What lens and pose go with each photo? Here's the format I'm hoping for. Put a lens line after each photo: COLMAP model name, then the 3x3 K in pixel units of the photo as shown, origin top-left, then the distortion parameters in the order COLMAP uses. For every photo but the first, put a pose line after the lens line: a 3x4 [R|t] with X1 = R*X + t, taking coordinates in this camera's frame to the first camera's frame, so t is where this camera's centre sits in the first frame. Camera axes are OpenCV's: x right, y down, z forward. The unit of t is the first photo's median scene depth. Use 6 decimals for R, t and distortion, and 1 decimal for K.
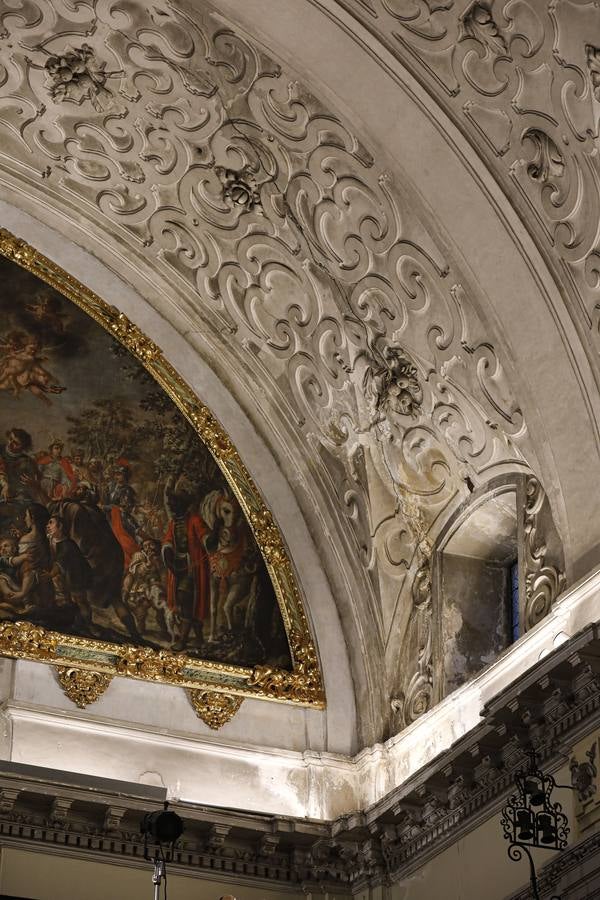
lens RADIAL K [[2572.0, 0, 300.0], [0, 2572.0, 450.0], [0, 0, 1]] dist [0.029921, 0.515169]
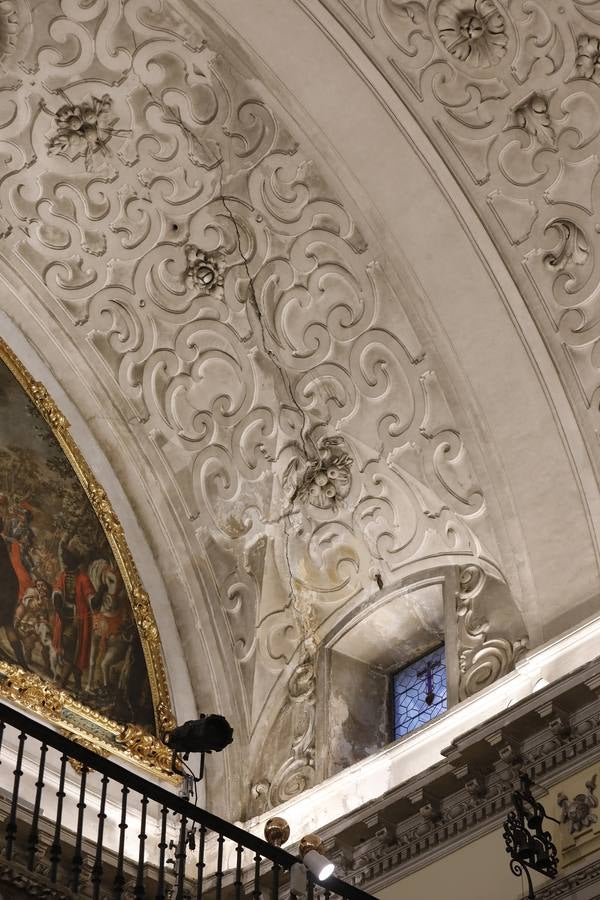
lens RADIAL K [[1796.6, 0, 300.0], [0, 1796.6, 450.0], [0, 0, 1]] dist [-0.300332, 0.079029]
pose [[0.939606, 0.240639, 0.243380, -0.146984], [-0.165474, 0.941864, -0.292421, 0.174408], [-0.299599, 0.234487, 0.924801, 0.331827]]
